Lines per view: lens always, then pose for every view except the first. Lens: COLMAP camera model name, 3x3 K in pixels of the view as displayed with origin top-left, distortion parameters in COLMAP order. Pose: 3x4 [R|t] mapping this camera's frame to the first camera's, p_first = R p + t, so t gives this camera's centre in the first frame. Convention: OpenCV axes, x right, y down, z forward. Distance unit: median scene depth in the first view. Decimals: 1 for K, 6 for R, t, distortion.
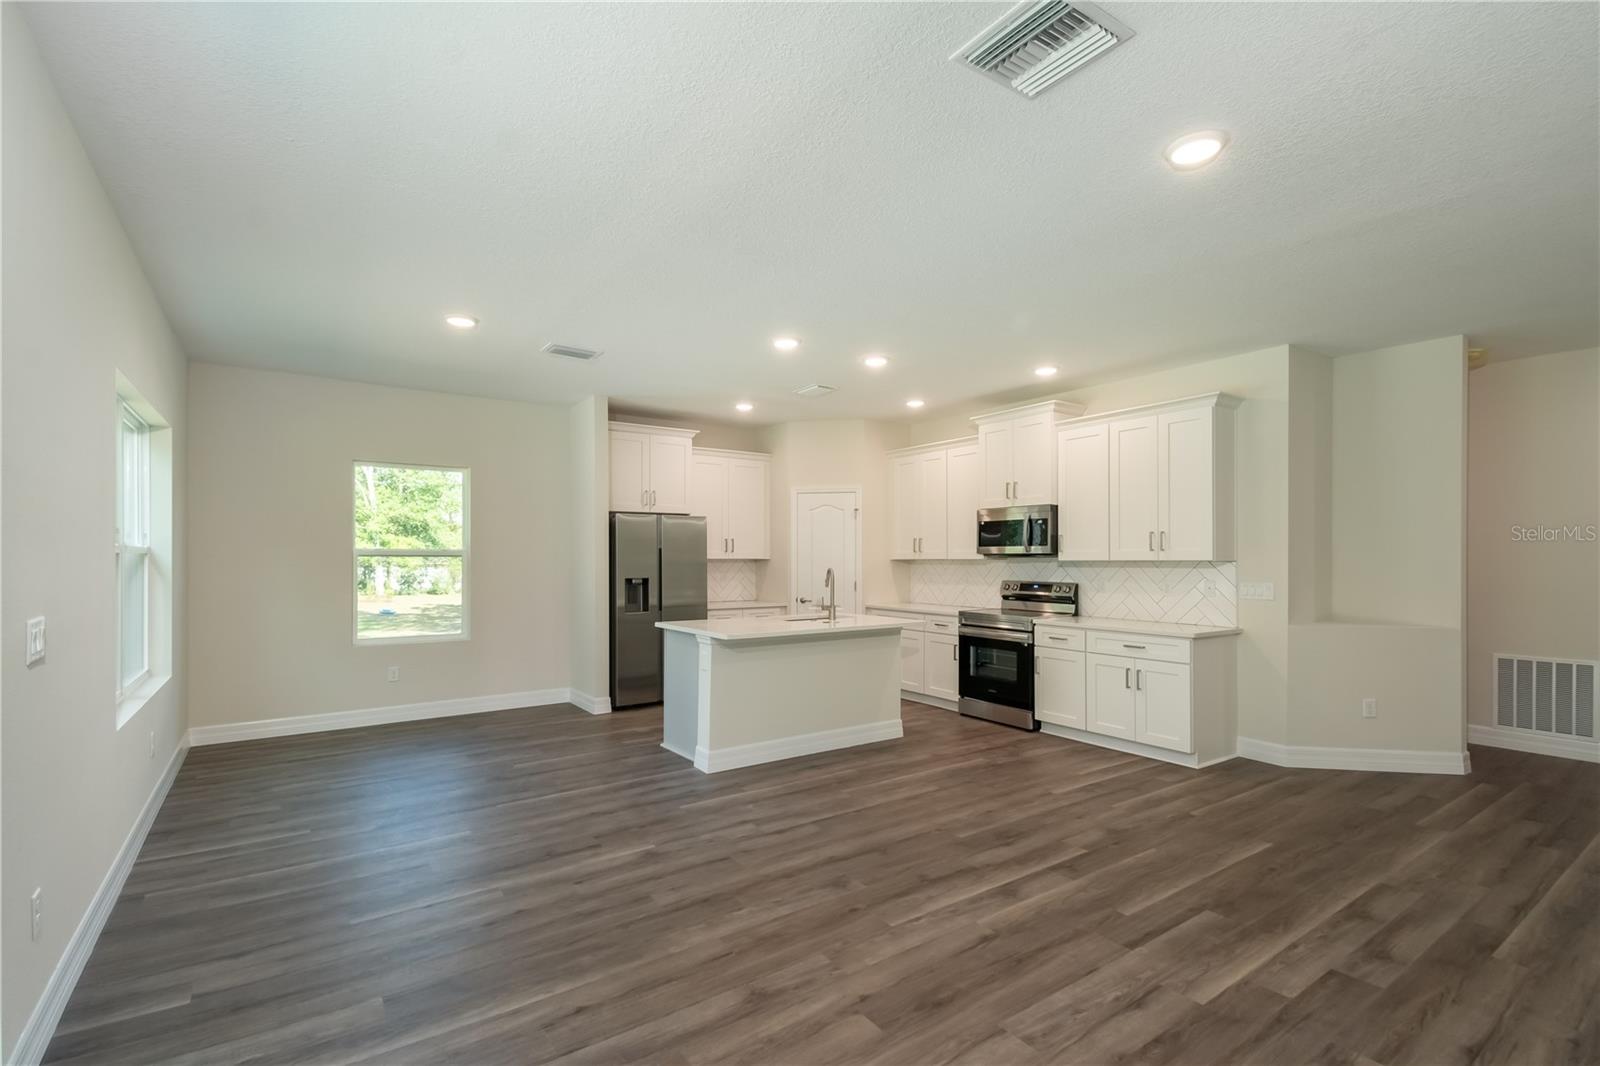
lens RADIAL K [[729.7, 0, 815.4], [0, 729.7, 563.3], [0, 0, 1]] dist [0.013754, -0.015571]
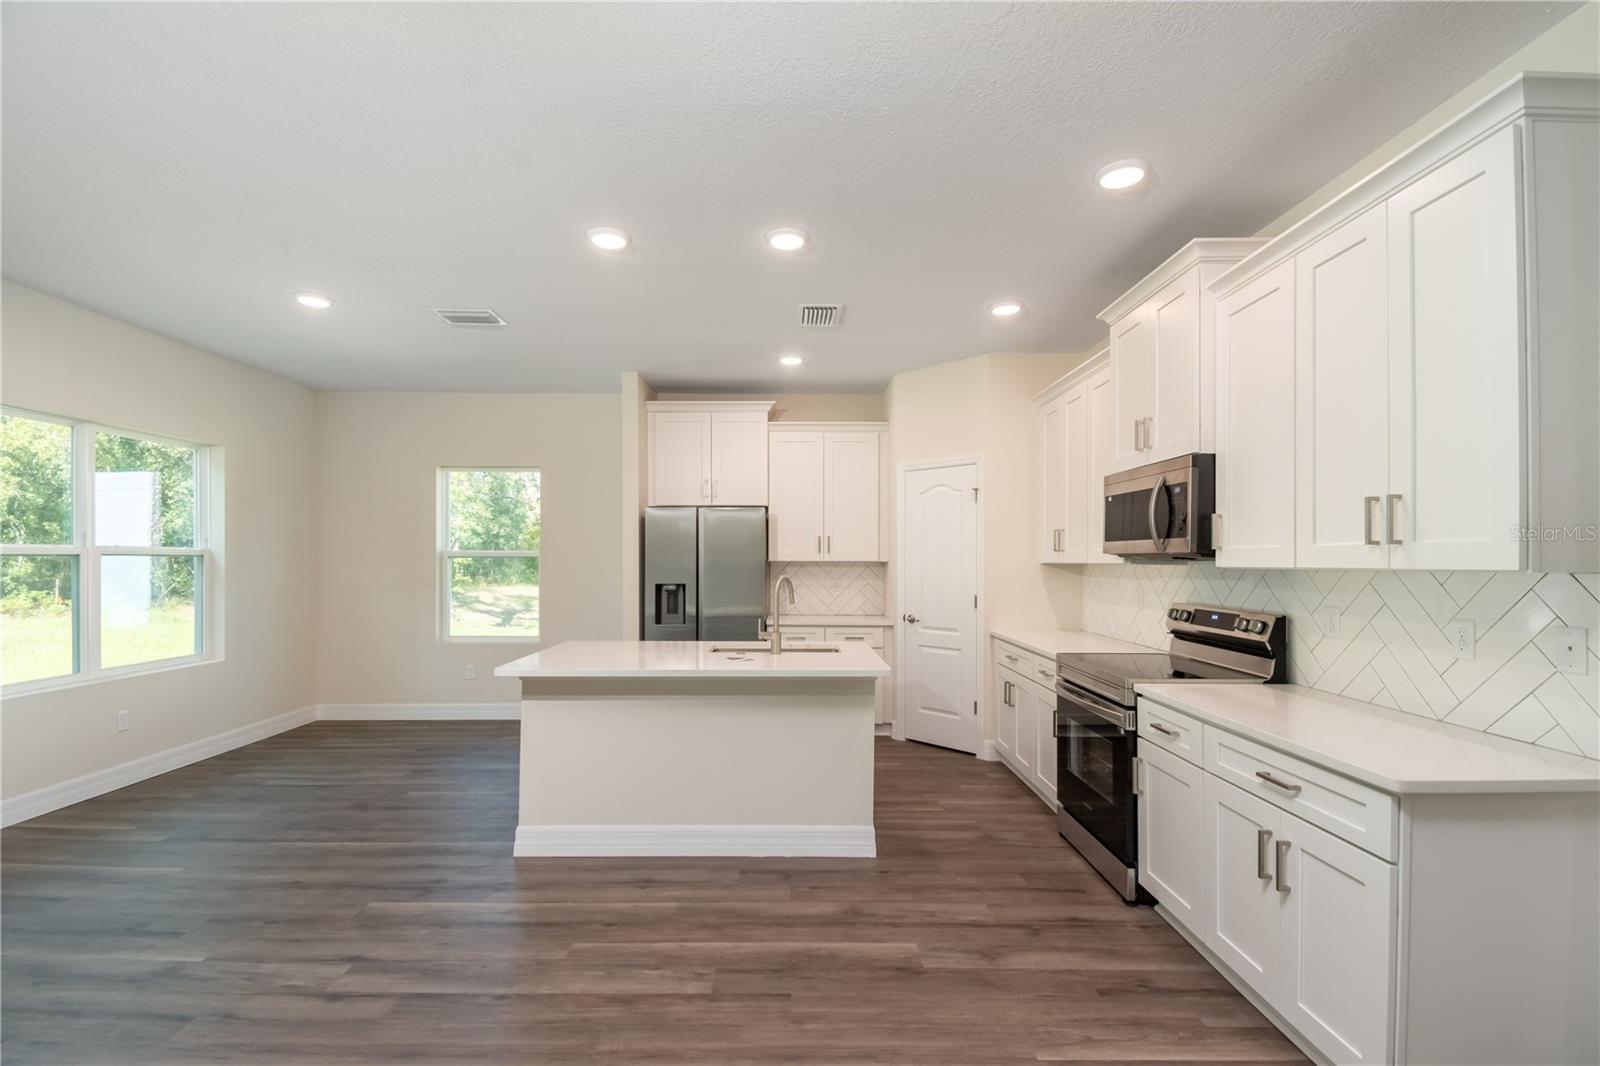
lens RADIAL K [[729.7, 0, 799.1], [0, 729.7, 552.7], [0, 0, 1]] dist [0.013754, -0.015571]
pose [[0.811956, -0.002505, -0.583714, 0.398829], [-0.006655, 0.999886, -0.013548, -0.005538], [0.583681, 0.014885, 0.811846, 0.442966]]
